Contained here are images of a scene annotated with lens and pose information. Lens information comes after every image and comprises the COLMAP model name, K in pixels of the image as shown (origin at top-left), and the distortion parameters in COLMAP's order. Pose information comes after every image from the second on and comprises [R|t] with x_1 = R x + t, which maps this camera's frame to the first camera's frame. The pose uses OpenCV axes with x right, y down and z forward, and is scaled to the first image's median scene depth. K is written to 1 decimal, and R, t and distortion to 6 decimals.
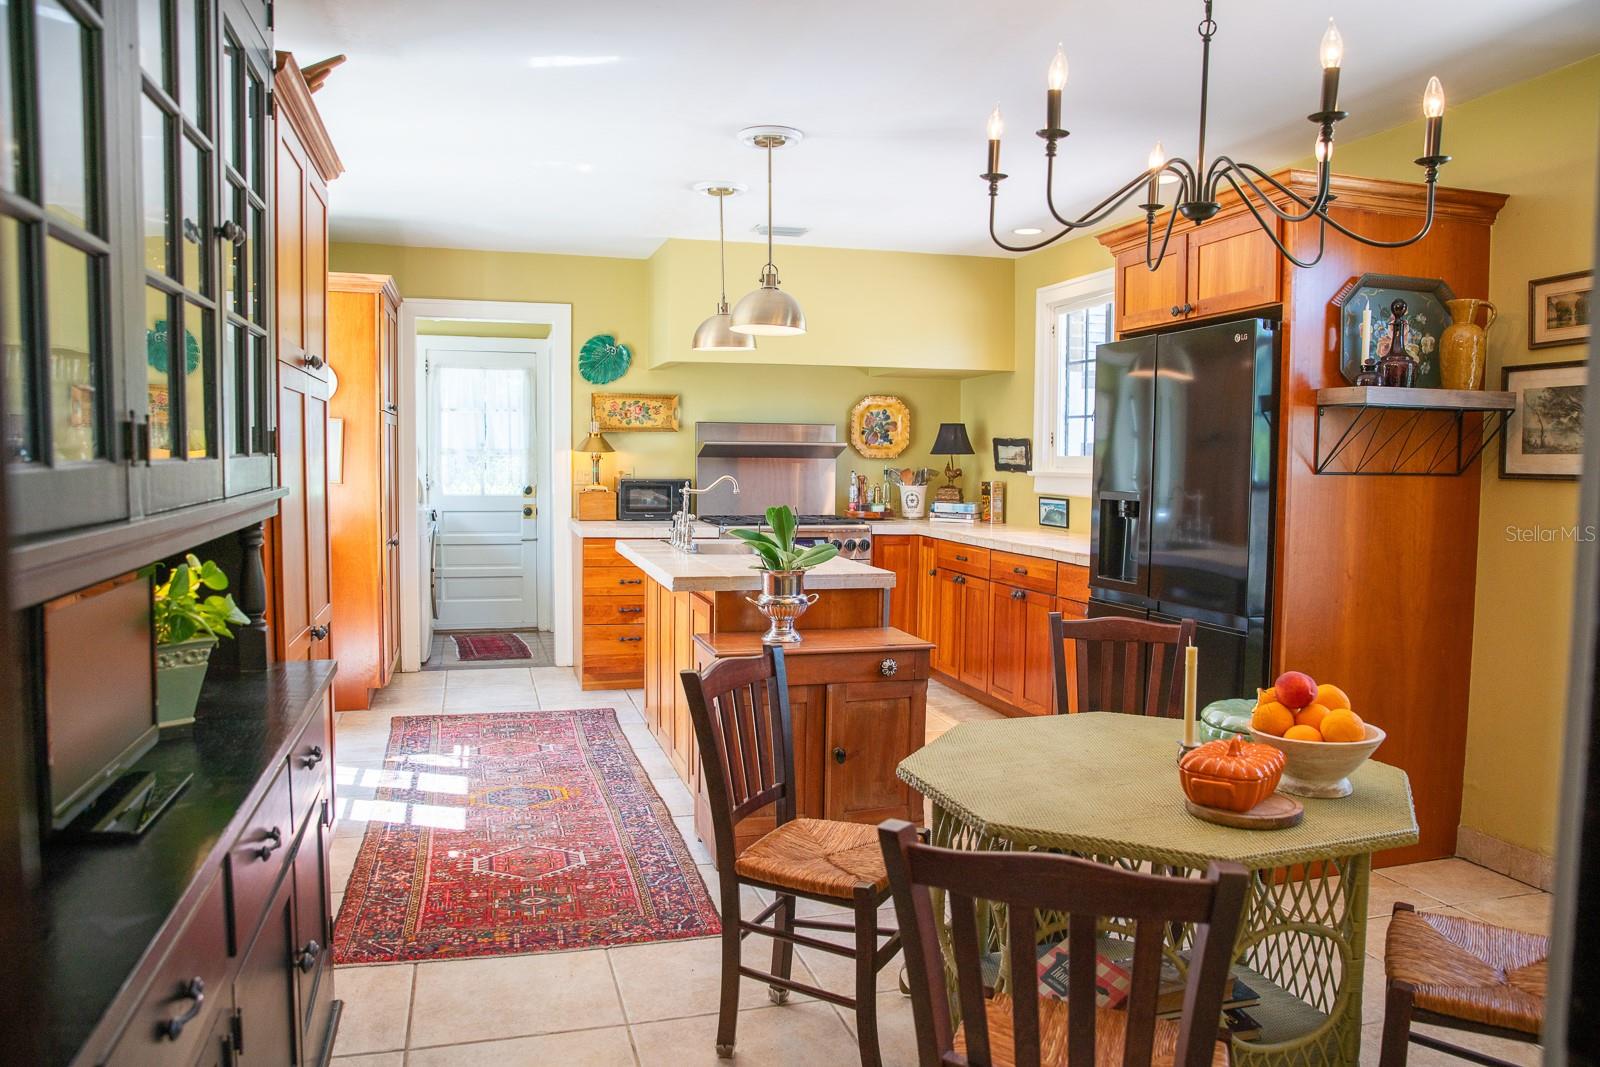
lens RADIAL K [[1111.4, 0, 800.0], [0, 1111.4, 533.5], [0, 0, 1]] dist [-0.115388, 0.103885]
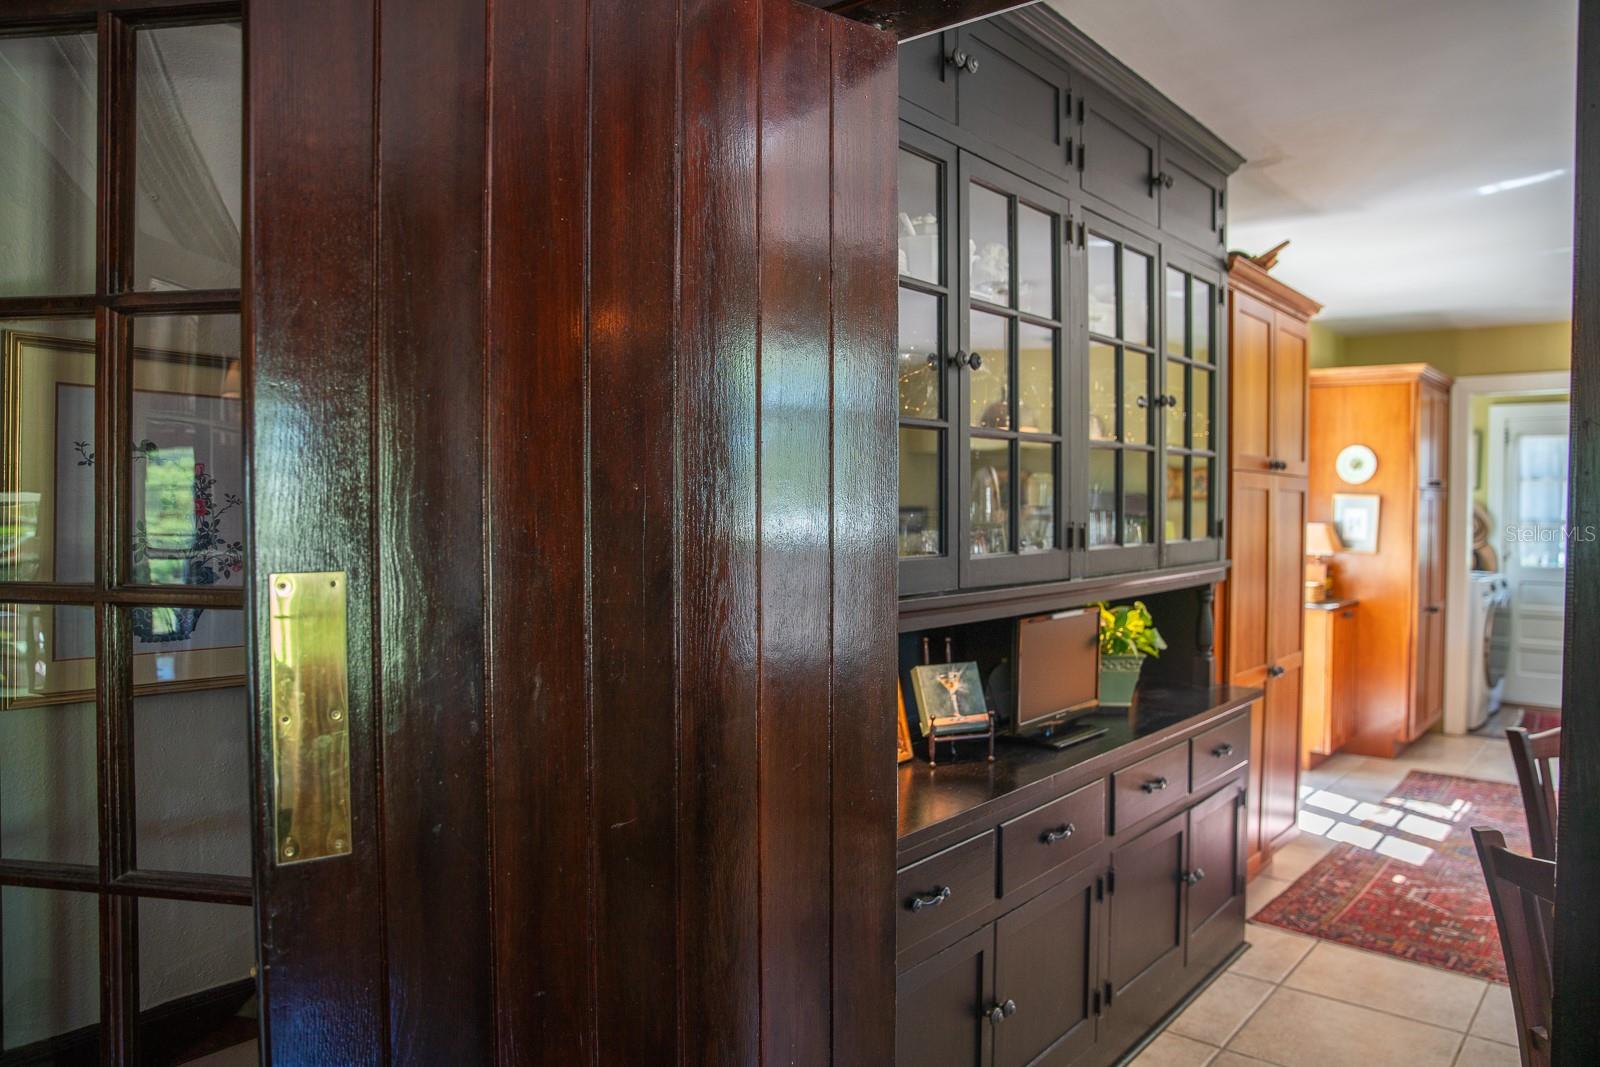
lens RADIAL K [[1122.7, 0, 800.0], [0, 1122.7, 533.5], [0, 0, 1]] dist [-0.117231, 0.092037]
pose [[0.557653, 0.009756, -0.830017, 0.199396], [-0.055230, 0.998151, -0.025374, -0.005232], [0.828235, 0.059992, 0.557161, -0.129542]]
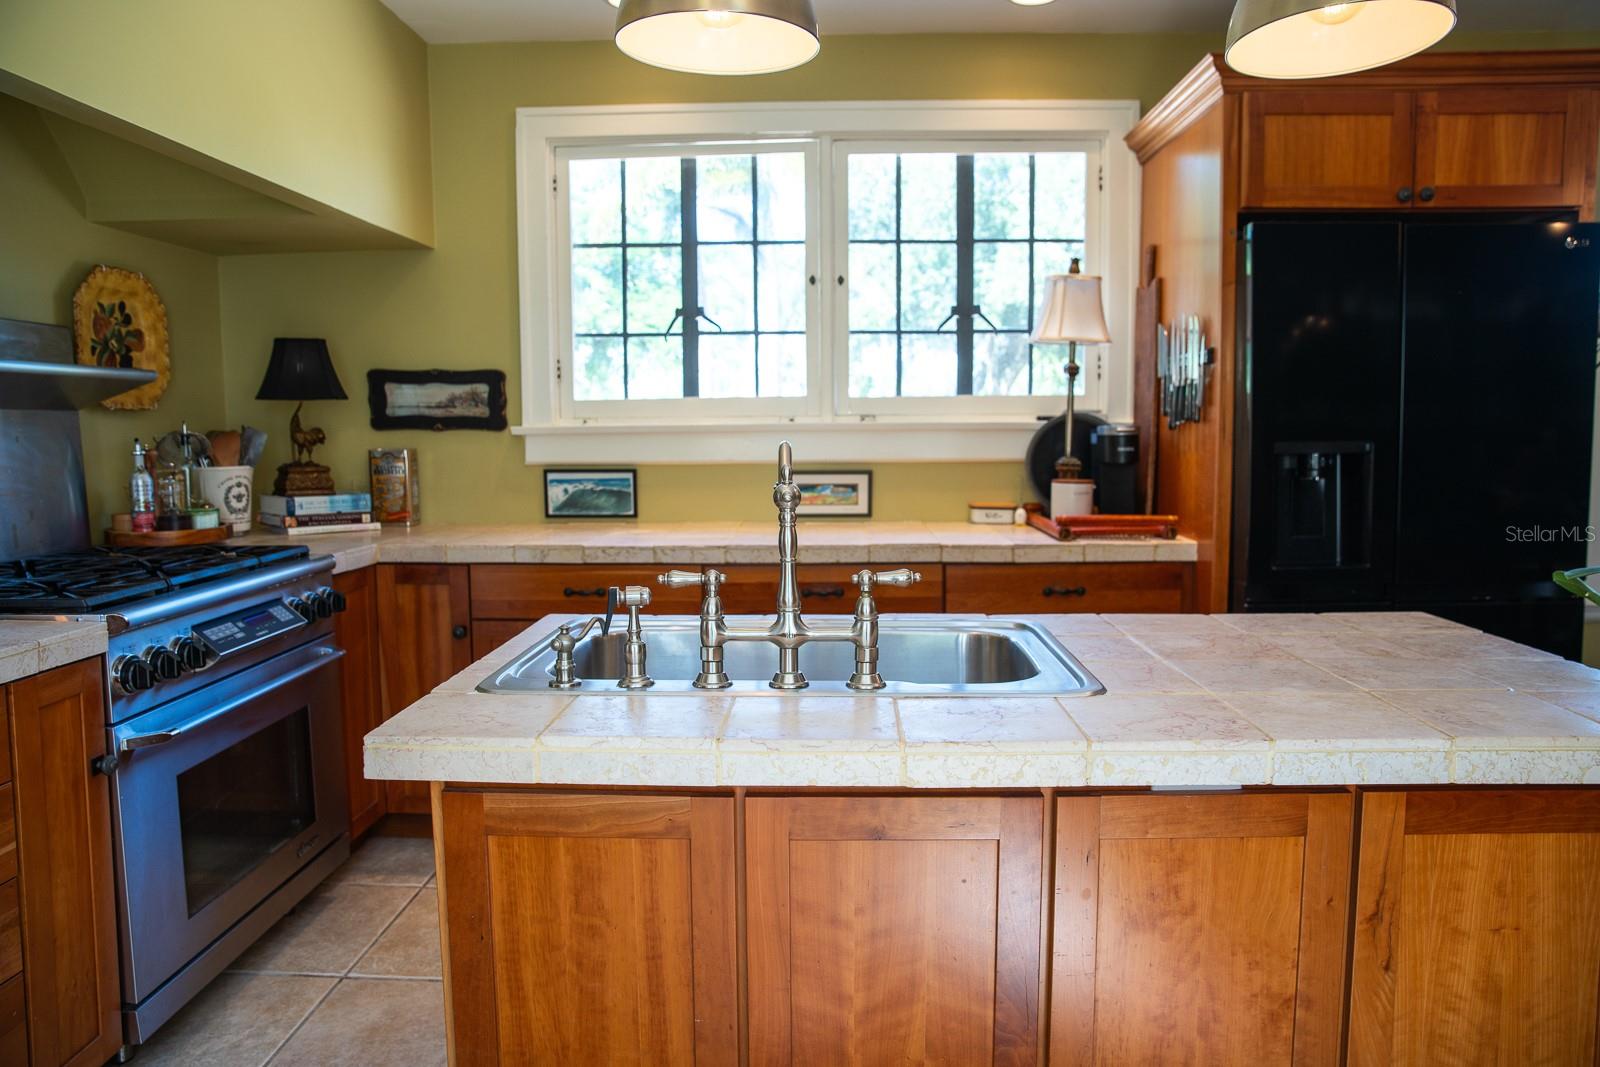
lens RADIAL K [[1093.3, 0, 800.0], [0, 1093.3, 533.5], [0, 0, 1]] dist [-0.109160, 0.086920]
pose [[0.310349, -0.110056, 0.944231, -0.371236], [0.073973, 0.993060, 0.091434, -0.054630], [-0.947740, 0.041471, 0.316336, 0.892828]]
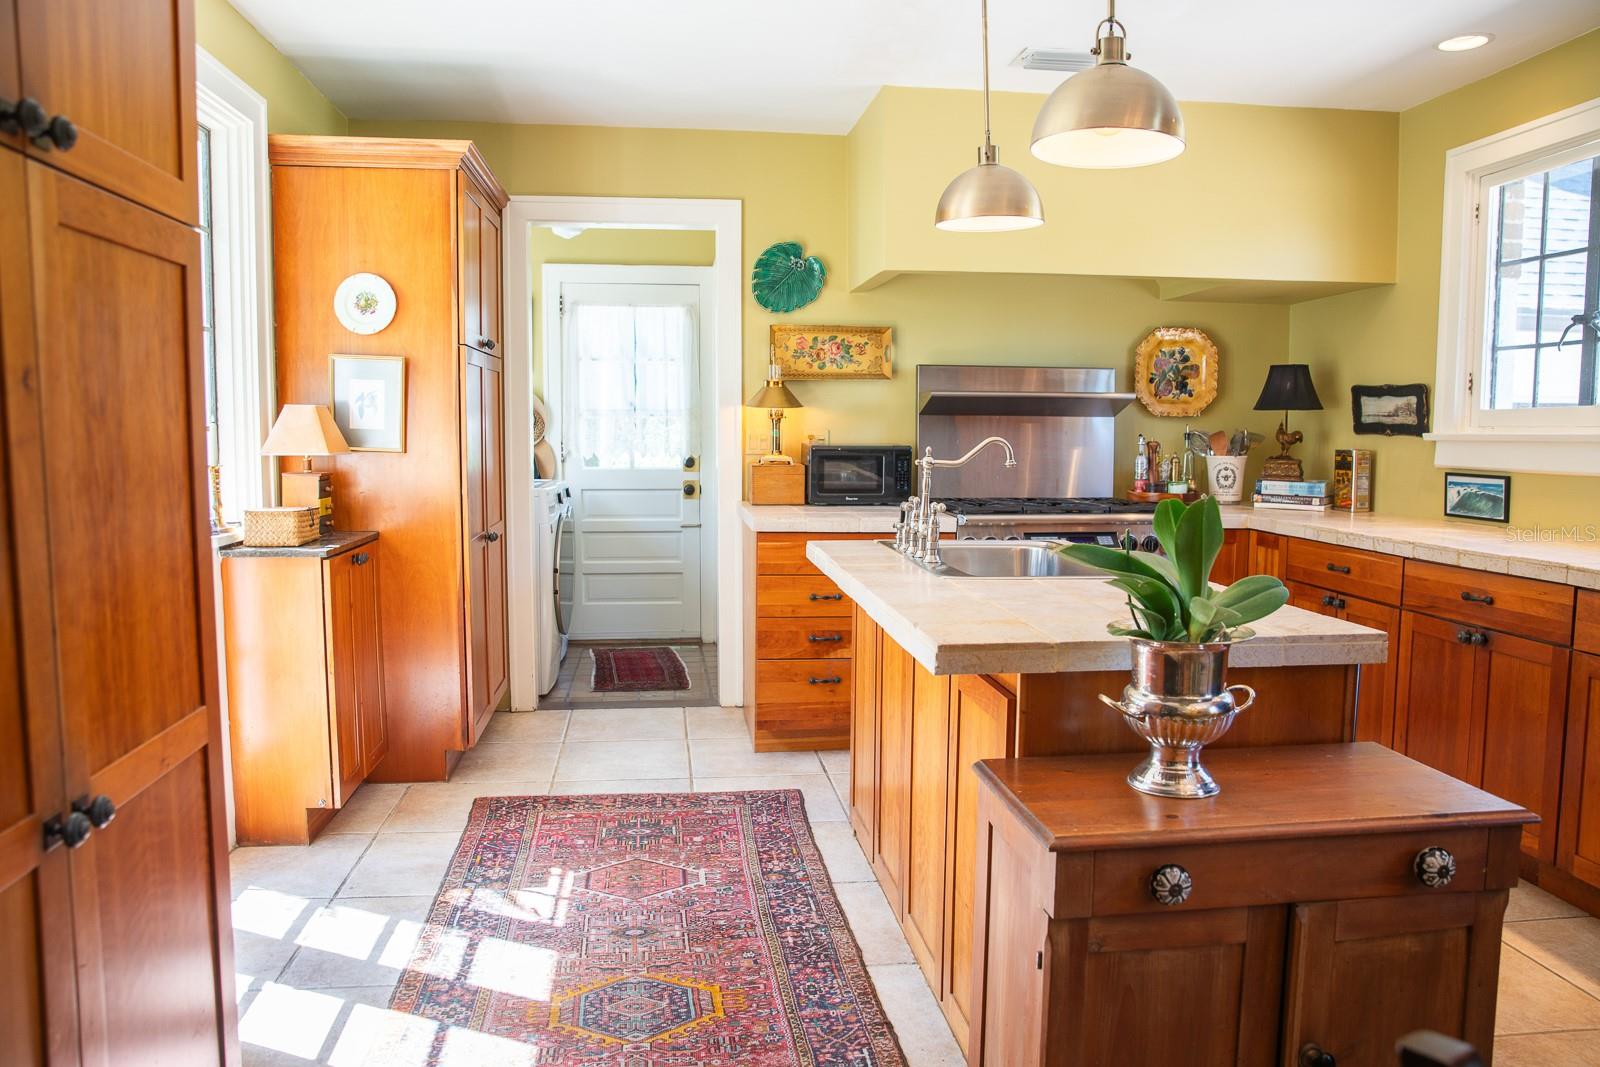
lens RADIAL K [[1122.7, 0, 800.0], [0, 1122.7, 533.5], [0, 0, 1]] dist [-0.117231, 0.092037]
pose [[0.987097, 0.008057, -0.159924, -0.072578], [-0.004235, 0.999698, 0.024221, -0.014577], [0.160070, -0.023231, 0.986832, 0.393522]]
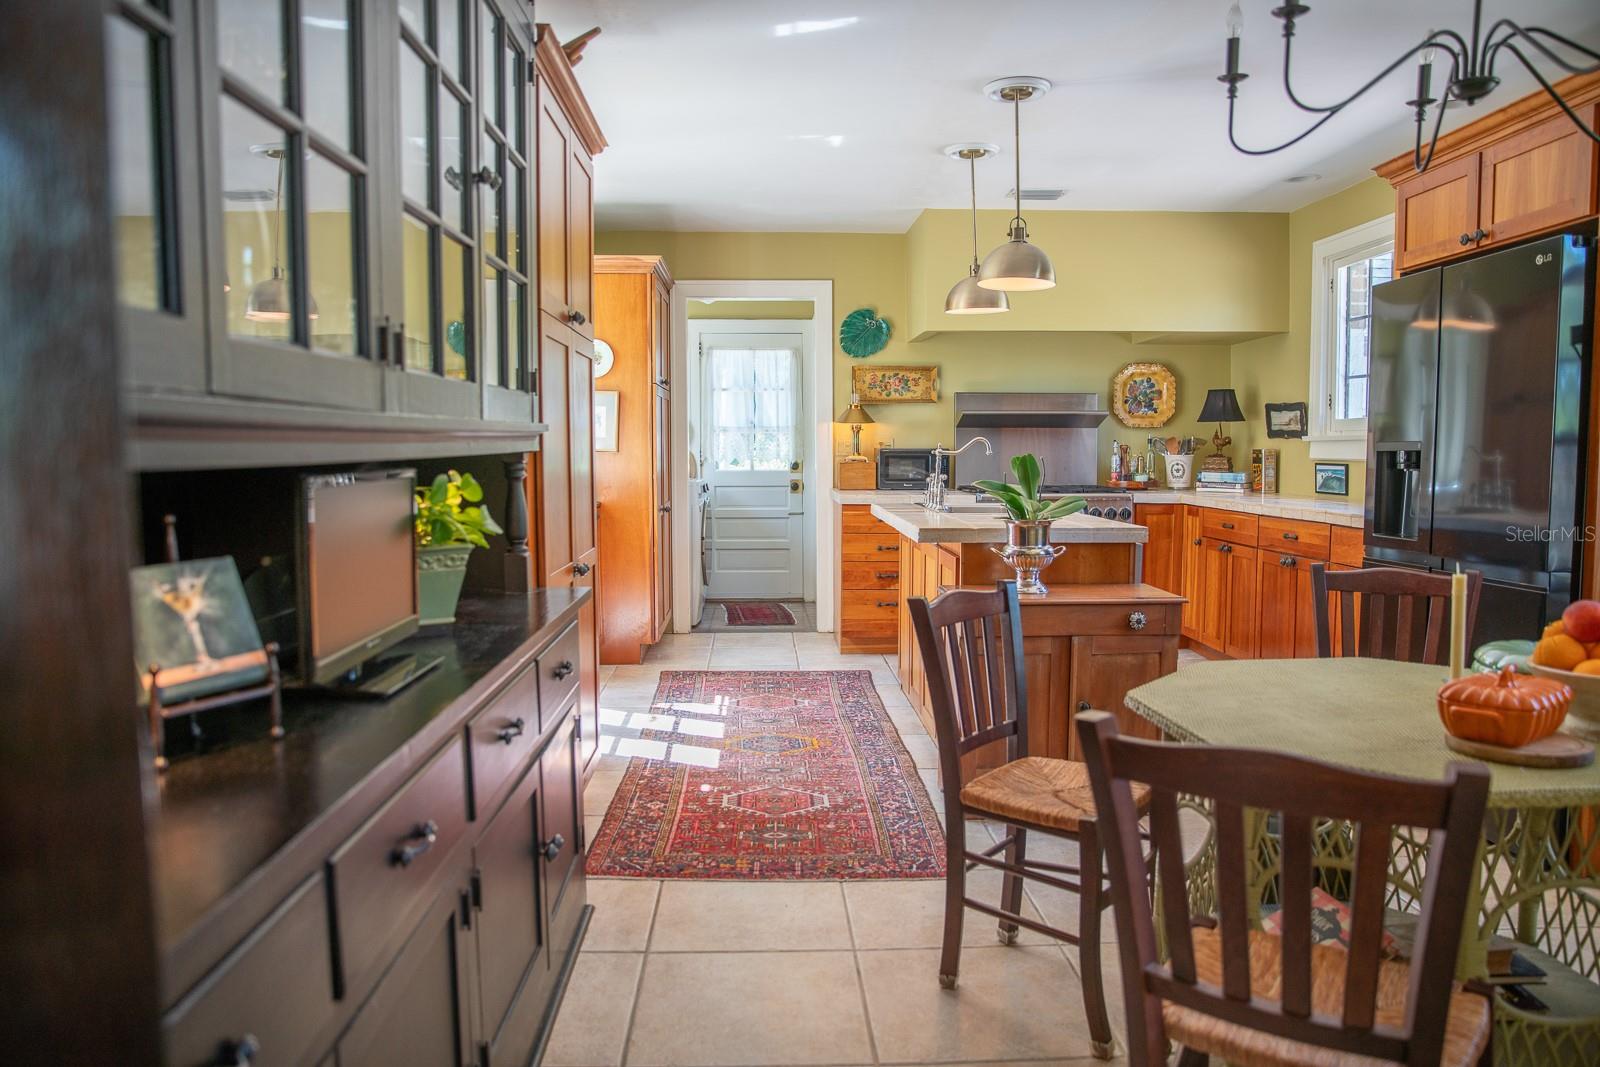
lens RADIAL K [[1093.3, 0, 800.0], [0, 1093.3, 533.5], [0, 0, 1]] dist [-0.109160, 0.086920]
pose [[0.969348, 0.005556, -0.245631, 0.018935], [-0.003715, 0.999961, 0.007958, 0.027486], [0.245666, -0.006801, 0.969331, 0.007264]]
